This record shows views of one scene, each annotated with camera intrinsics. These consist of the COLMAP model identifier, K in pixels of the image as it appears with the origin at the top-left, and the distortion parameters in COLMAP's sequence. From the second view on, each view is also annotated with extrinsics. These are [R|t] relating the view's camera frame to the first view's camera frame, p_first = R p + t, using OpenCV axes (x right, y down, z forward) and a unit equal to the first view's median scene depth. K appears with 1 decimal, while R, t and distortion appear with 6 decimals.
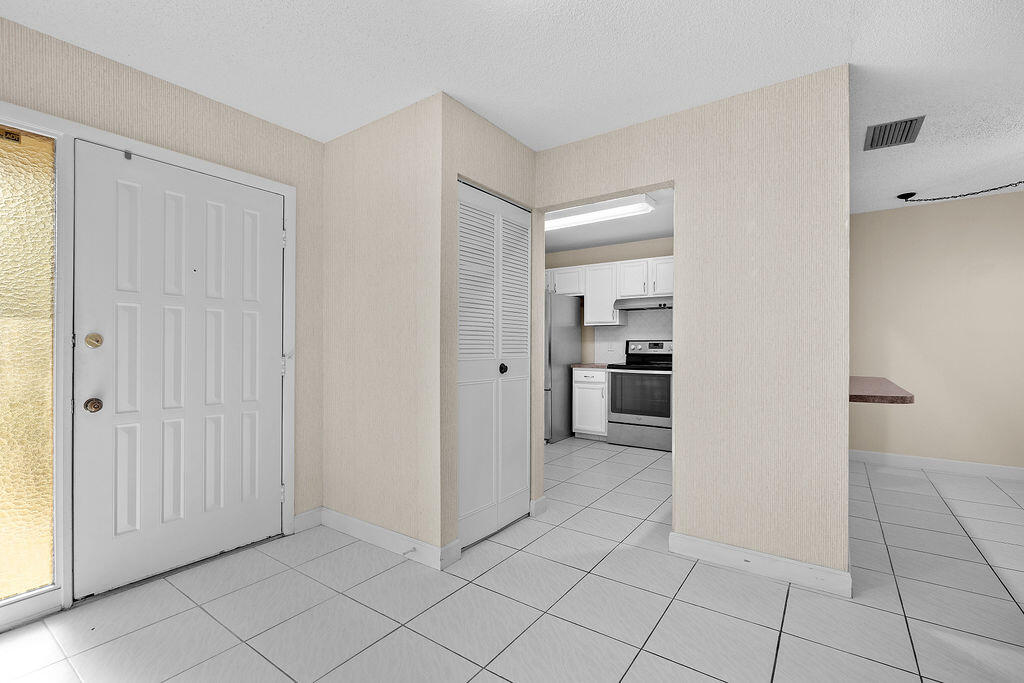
lens RADIAL K [[461.5, 0, 513.4], [0, 461.5, 347.2], [0, 0, 1]] dist [0.006970, -0.000046]
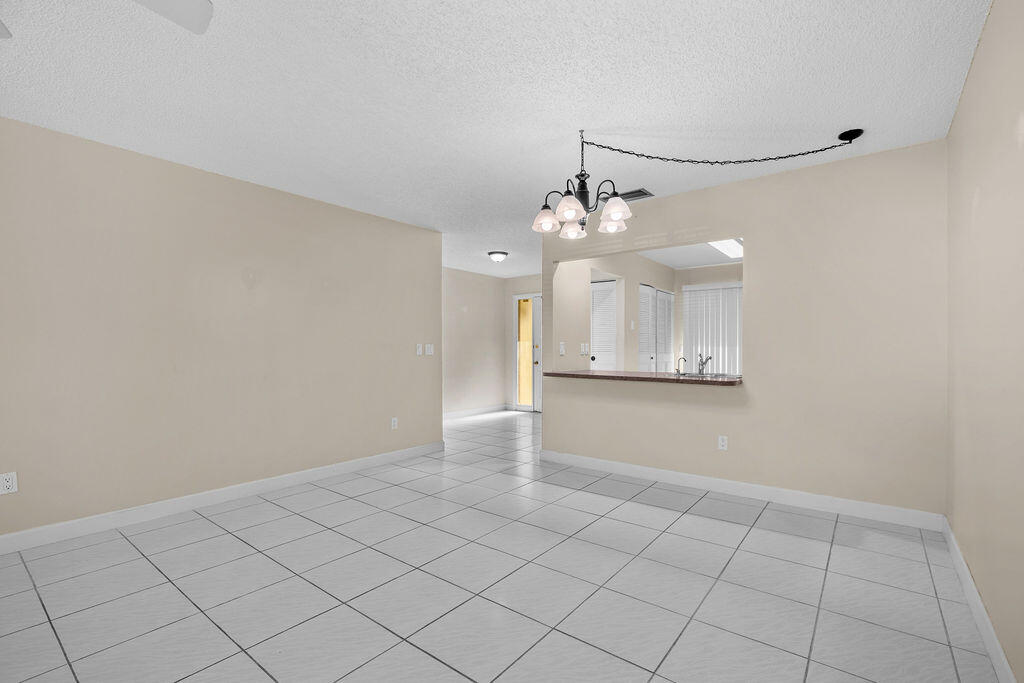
lens RADIAL K [[461.5, 0, 511.6], [0, 461.5, 346.7], [0, 0, 1]] dist [0.006970, -0.000046]
pose [[-0.057014, 0.001309, -0.998373, 1.144675], [-0.000118, 0.999999, 0.001318, -0.008267], [0.998373, 0.000193, -0.057013, 0.381387]]
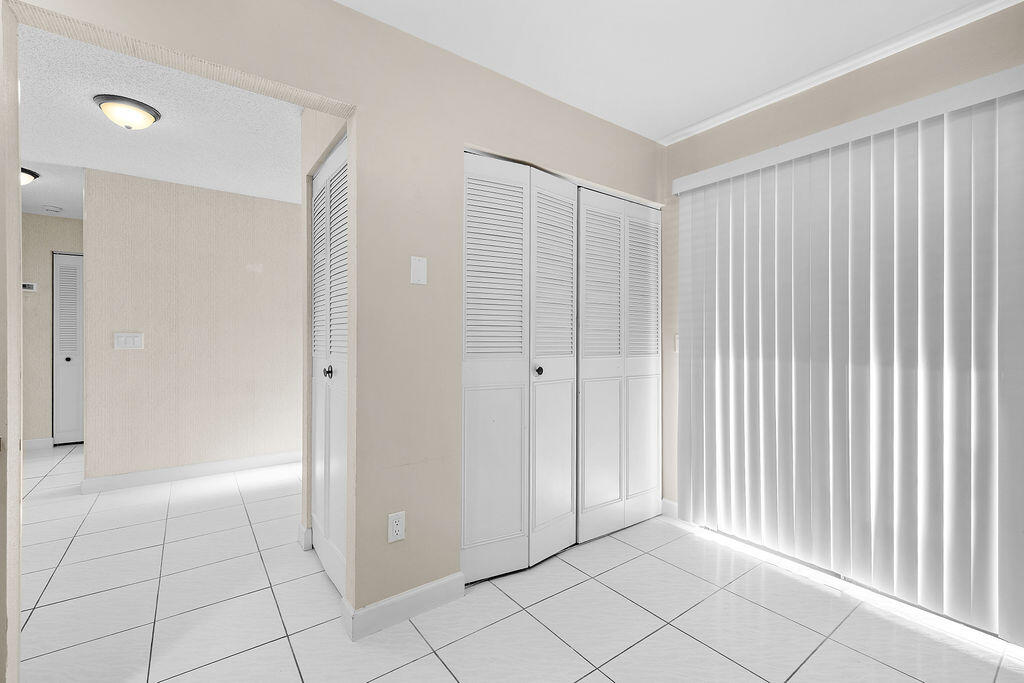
lens RADIAL K [[437.1, 0, 511.2], [0, 437.1, 336.1], [0, 0, 1]] dist [0.000535, 0.000465]
pose [[-0.317562, -0.002210, -0.948235, 0.294051], [-0.003994, 0.999992, -0.000993, -0.009438], [0.948229, 0.003471, -0.317568, 0.785055]]
